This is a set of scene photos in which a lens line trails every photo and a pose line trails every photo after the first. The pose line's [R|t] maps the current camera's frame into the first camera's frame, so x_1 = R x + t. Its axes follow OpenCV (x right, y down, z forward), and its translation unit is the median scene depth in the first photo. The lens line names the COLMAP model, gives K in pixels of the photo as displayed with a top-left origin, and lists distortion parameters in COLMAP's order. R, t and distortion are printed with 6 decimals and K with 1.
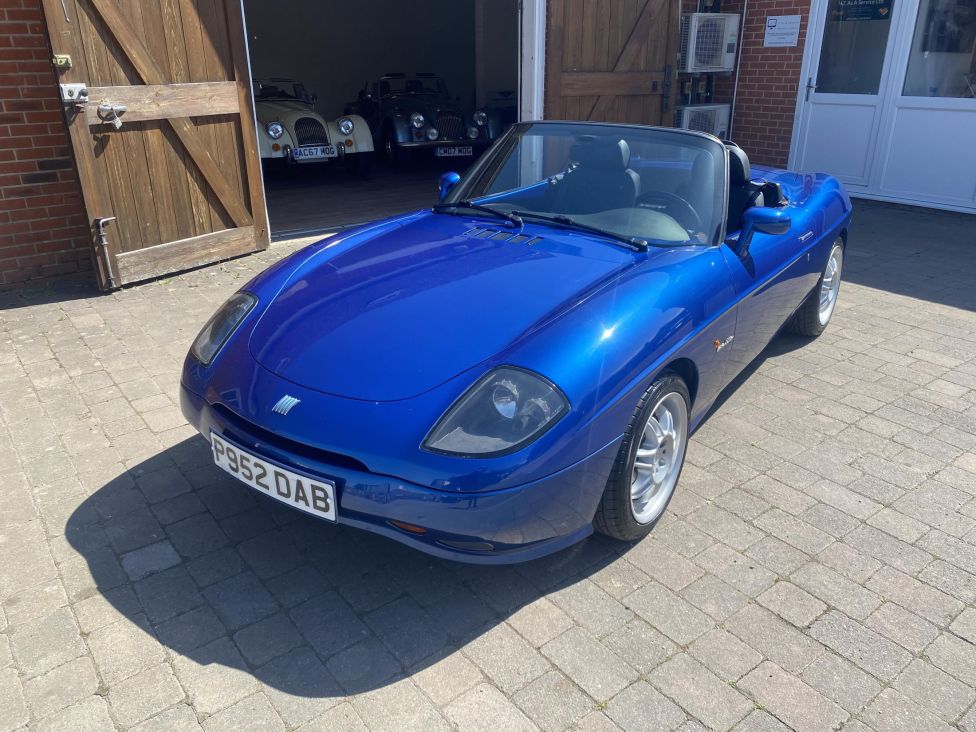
lens RADIAL K [[745.7, 0, 491.4], [0, 745.7, 365.1], [0, 0, 1]] dist [0.013580, -0.012439]
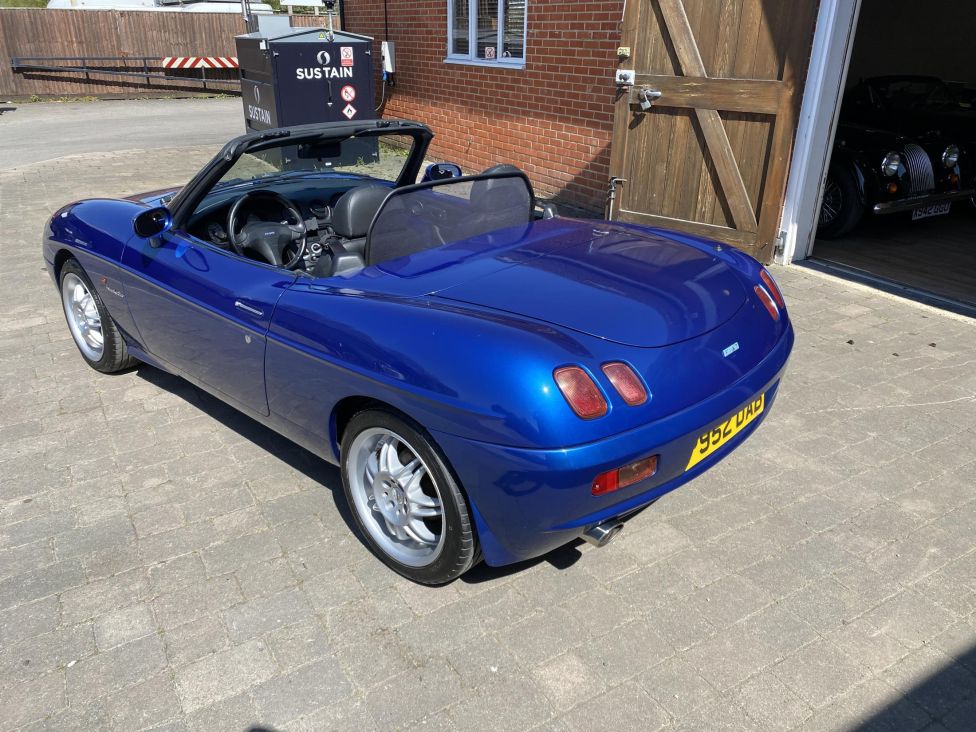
lens RADIAL K [[745.7, 0, 487.1], [0, 745.7, 358.4], [0, 0, 1]] dist [0.013580, -0.012439]
pose [[-0.118584, 0.397751, -0.909798, 1.030567], [-0.397154, 0.820779, 0.410599, -0.502488], [0.910059, 0.410020, 0.060637, 1.136244]]
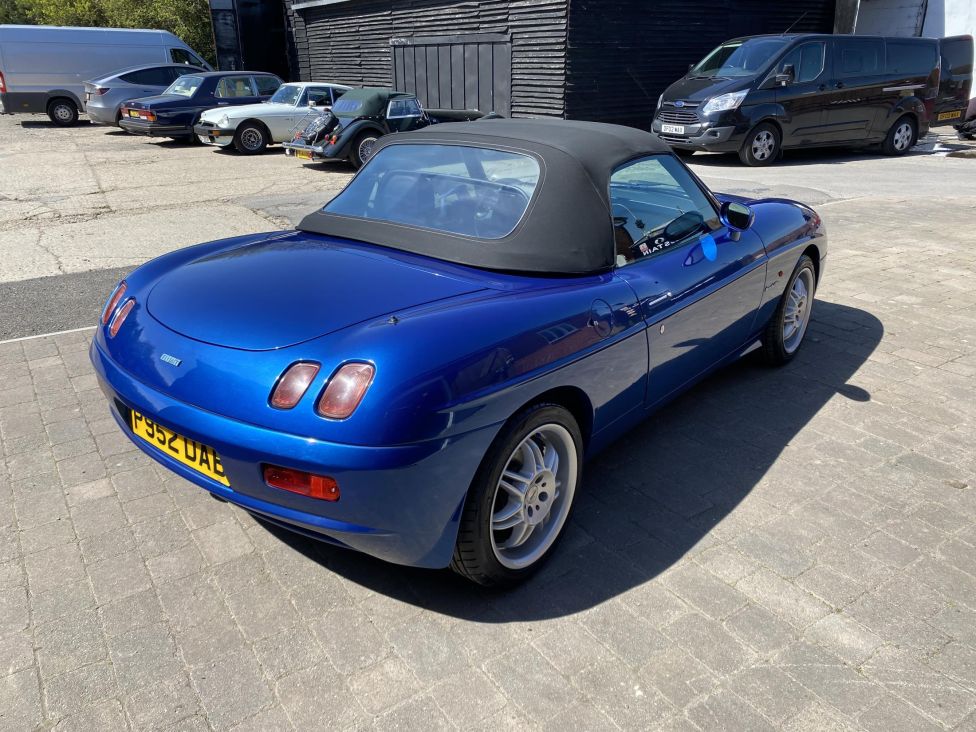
lens RADIAL K [[745.7, 0, 480.4], [0, 745.7, 371.2], [0, 0, 1]] dist [0.013580, -0.012439]
pose [[-0.997416, -0.014543, 0.070354, 0.164616], [0.039766, 0.703835, 0.709250, -0.726303], [-0.059833, 0.710215, -0.701438, 1.748352]]
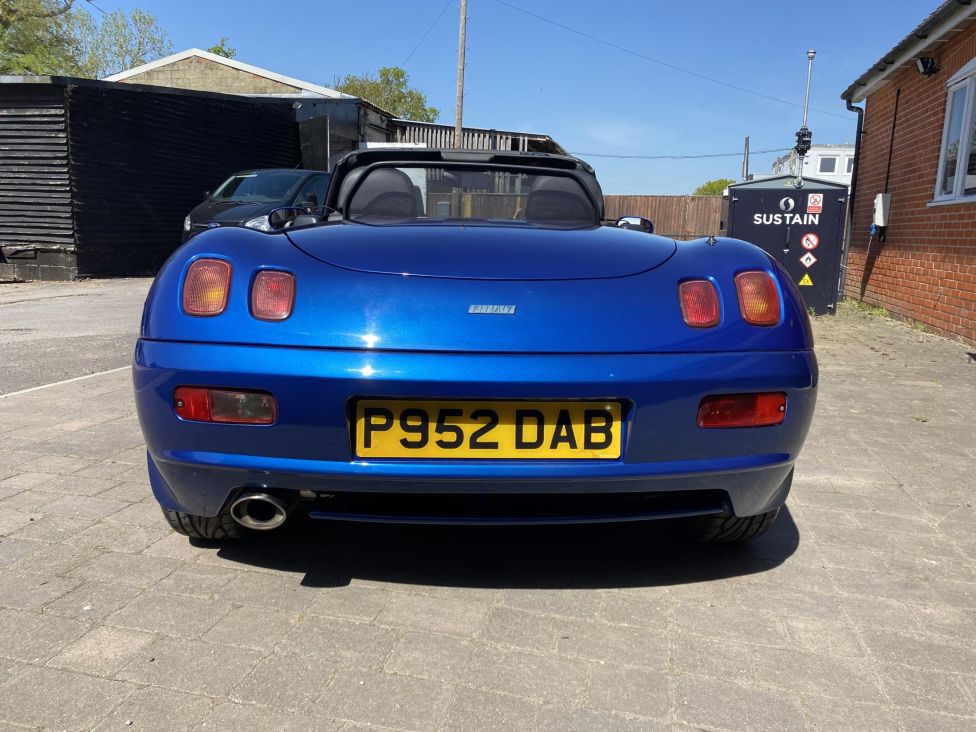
lens RADIAL K [[745.7, 0, 487.3], [0, 745.7, 370.0], [0, 0, 1]] dist [0.013580, -0.012439]
pose [[-0.778036, 0.096397, -0.620780, 0.697320], [-0.267426, 0.843332, 0.466126, -0.494043], [0.568457, 0.528676, -0.630364, 1.624602]]
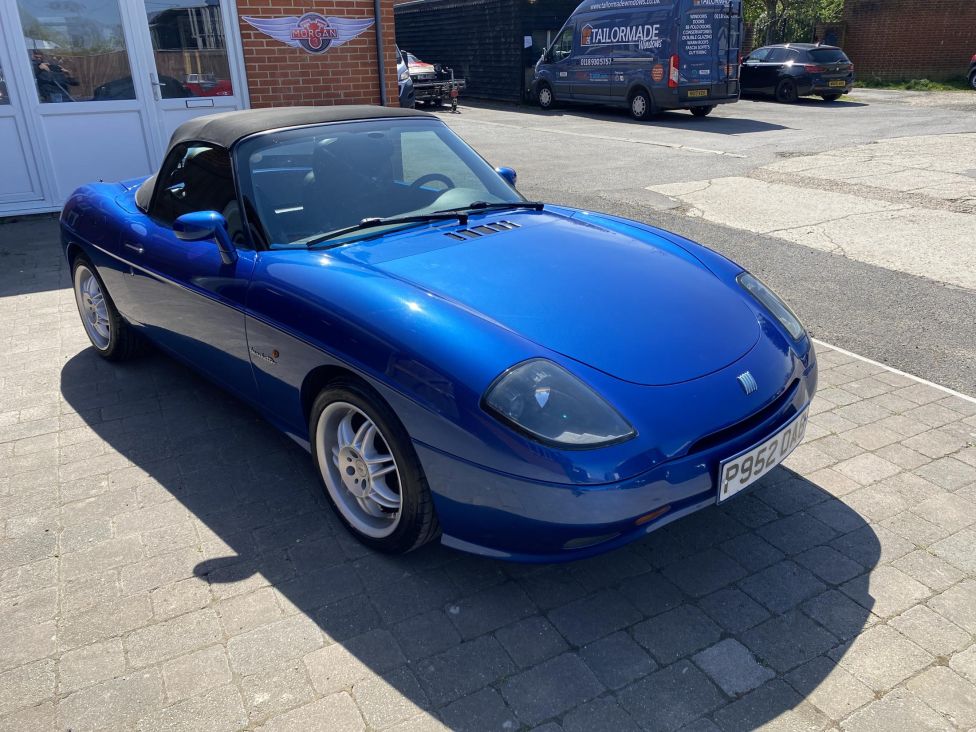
lens RADIAL K [[745.7, 0, 487.3], [0, 745.7, 356.3], [0, 0, 1]] dist [0.013580, -0.012439]
pose [[0.167593, -0.371128, 0.913333, -0.736342], [0.396307, 0.873647, 0.282281, -0.237959], [-0.902692, 0.314651, 0.293498, 0.598191]]
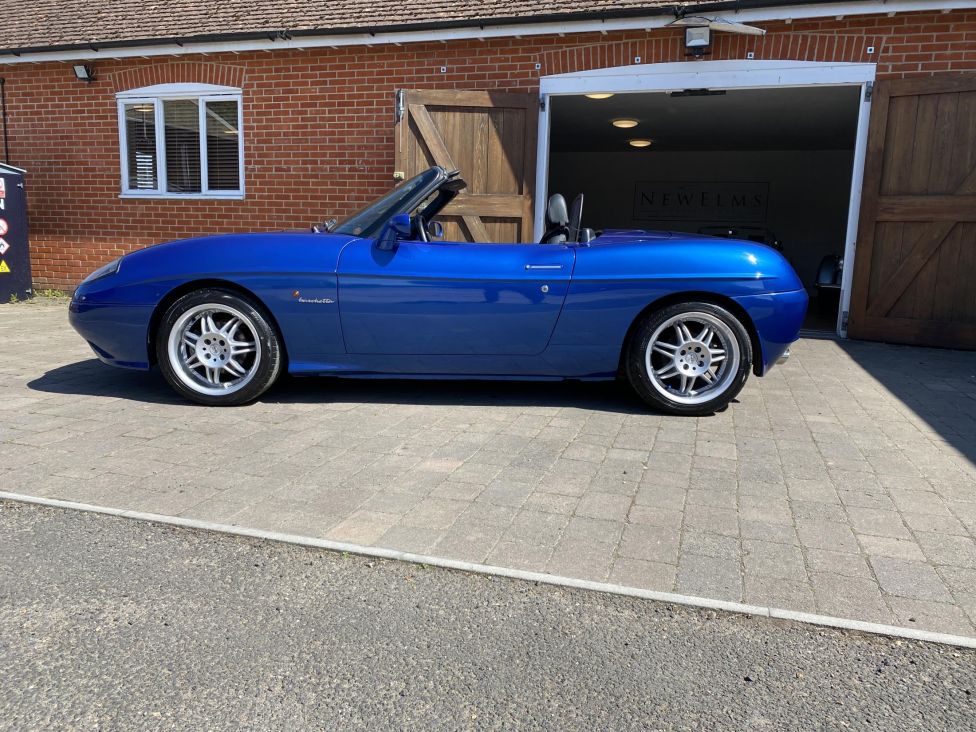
lens RADIAL K [[745.7, 0, 486.6], [0, 745.7, 362.1], [0, 0, 1]] dist [0.013580, -0.012439]
pose [[0.572255, 0.146481, -0.806887, 1.163276], [-0.343432, 0.936290, -0.073595, 0.048442], [0.744700, 0.319226, 0.586103, 0.371473]]
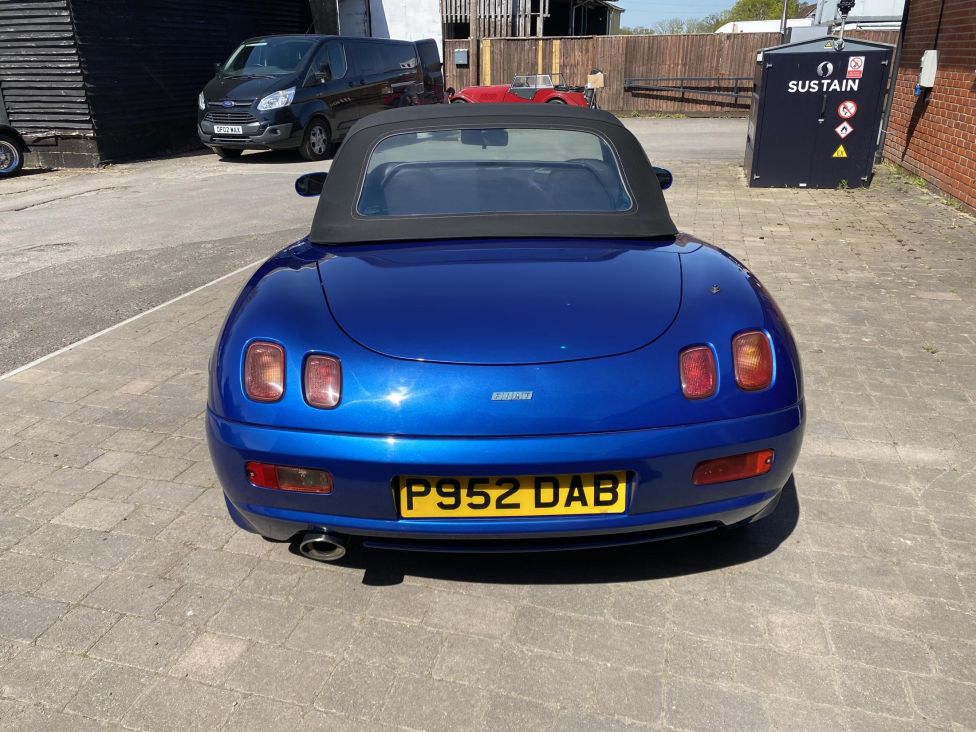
lens RADIAL K [[745.7, 0, 477.1], [0, 745.7, 367.0], [0, 0, 1]] dist [0.013580, -0.012439]
pose [[-0.801550, 0.238783, -0.548180, 0.708980], [-0.219137, 0.735694, 0.640885, -0.640126], [0.556325, 0.633828, -0.537369, 1.579509]]
